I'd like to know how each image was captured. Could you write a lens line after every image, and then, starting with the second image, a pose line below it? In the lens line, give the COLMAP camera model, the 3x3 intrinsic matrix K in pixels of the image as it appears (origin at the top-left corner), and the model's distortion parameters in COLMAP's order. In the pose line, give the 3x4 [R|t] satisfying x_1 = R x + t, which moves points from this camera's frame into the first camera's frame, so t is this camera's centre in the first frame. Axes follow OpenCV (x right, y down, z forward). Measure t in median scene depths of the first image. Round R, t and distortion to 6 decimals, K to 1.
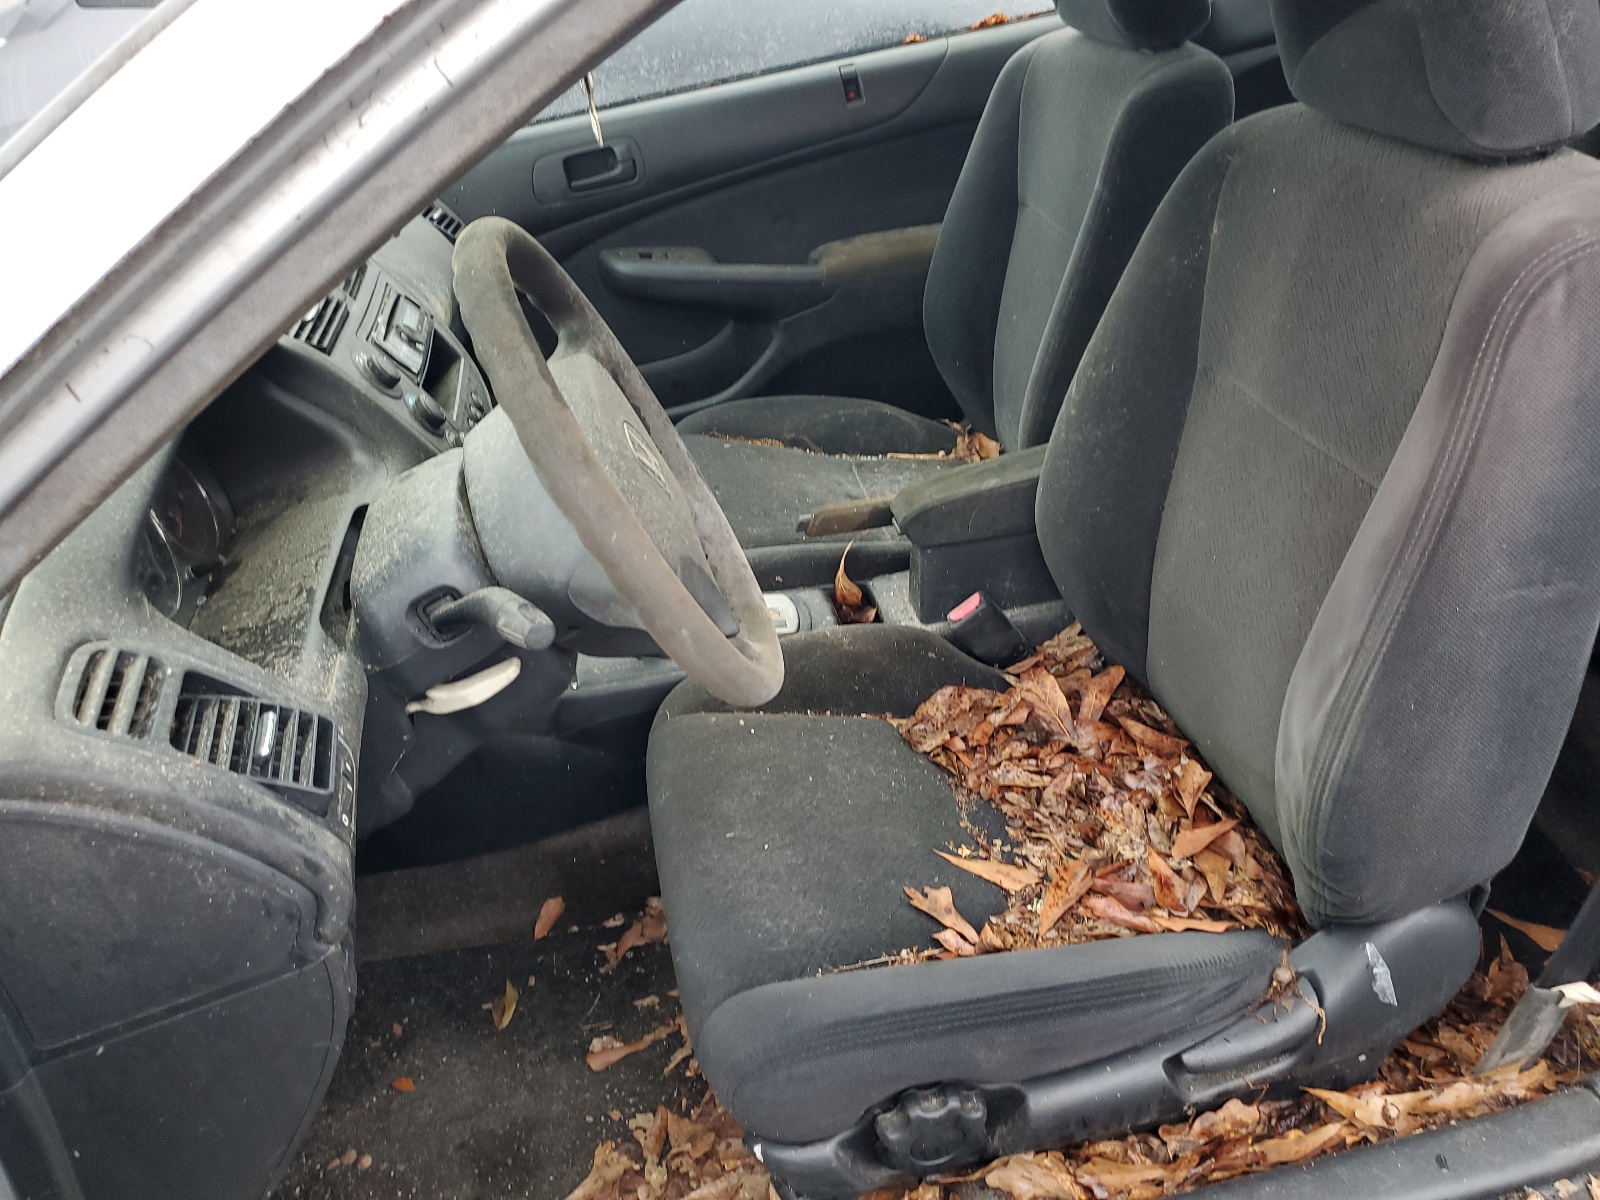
lens RADIAL K [[1189.3, 0, 842.8], [0, 1189.3, 599.1], [0, 0, 1]] dist [0.002094, 0.000739]
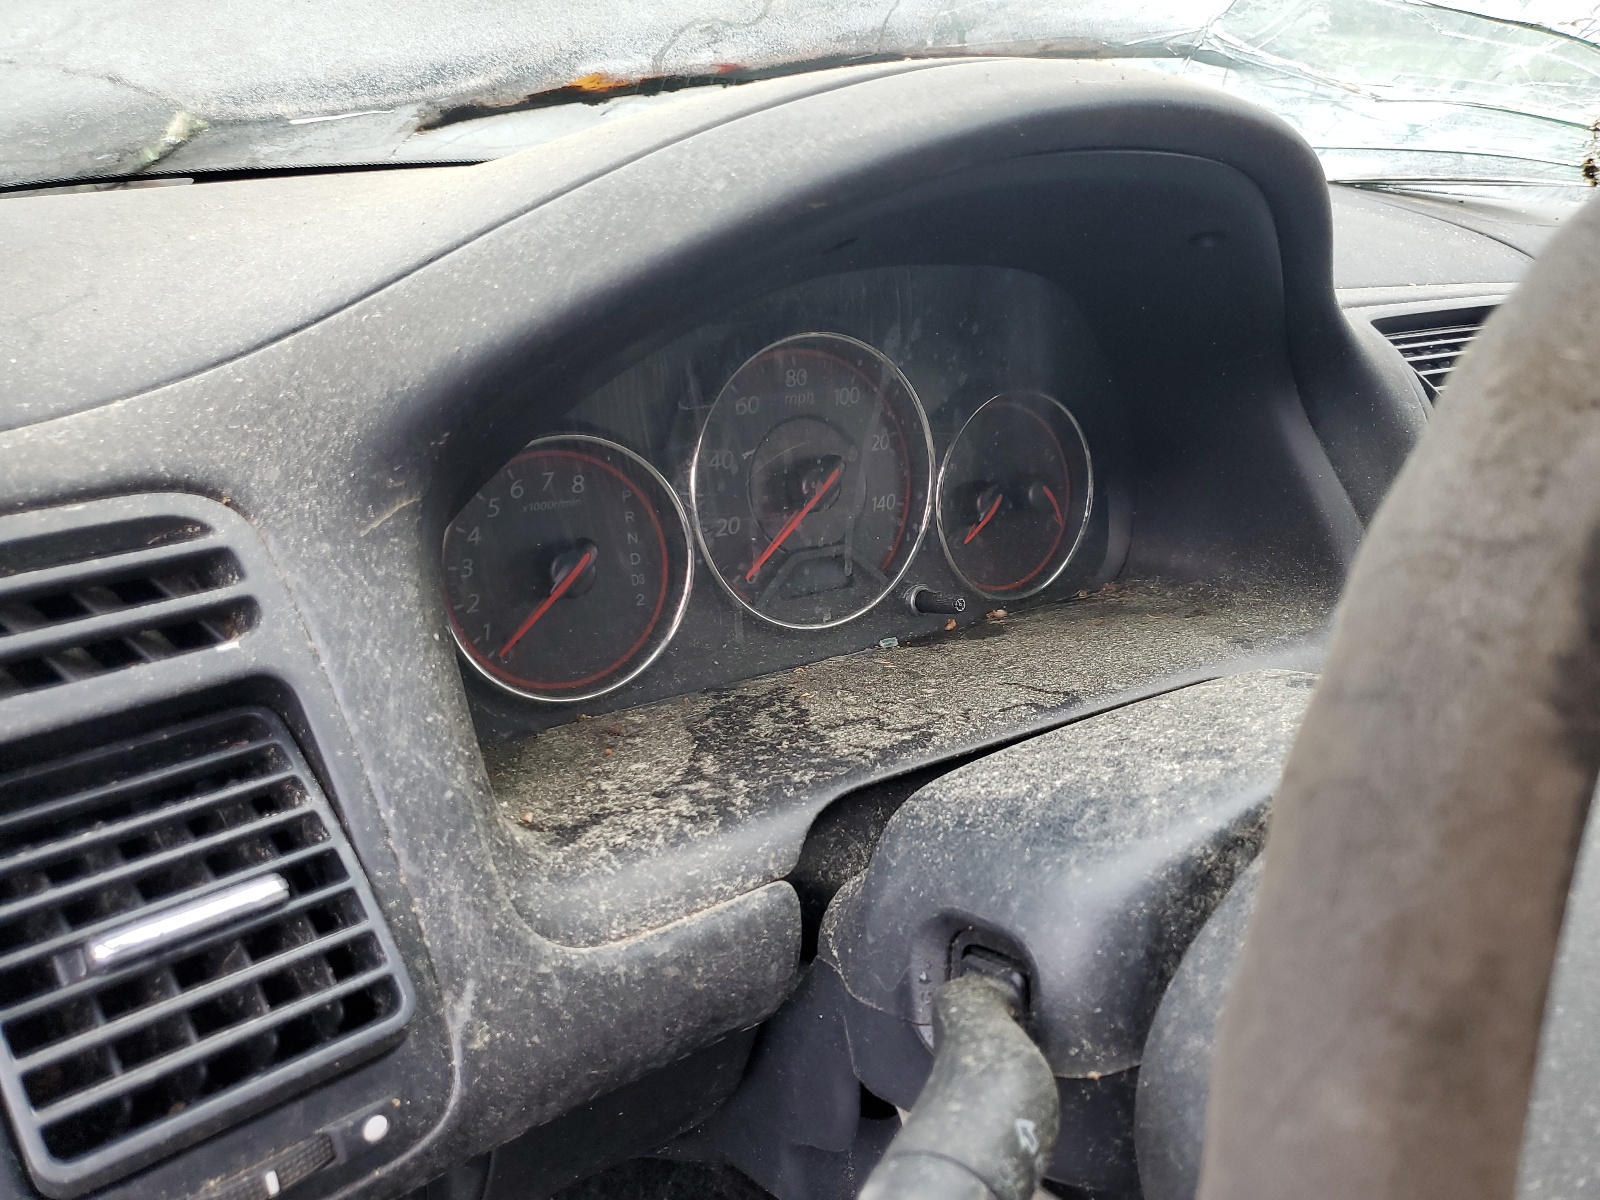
lens RADIAL K [[1241.6, 0, 800.0], [0, 1241.6, 600.0], [0, 0, 1]] dist [0.000493, -0.000811]
pose [[0.392615, 0.503863, -0.769400, -0.160643], [-0.593323, 0.777970, 0.206711, -0.154289], [0.702724, 0.375345, 0.604396, 0.848618]]
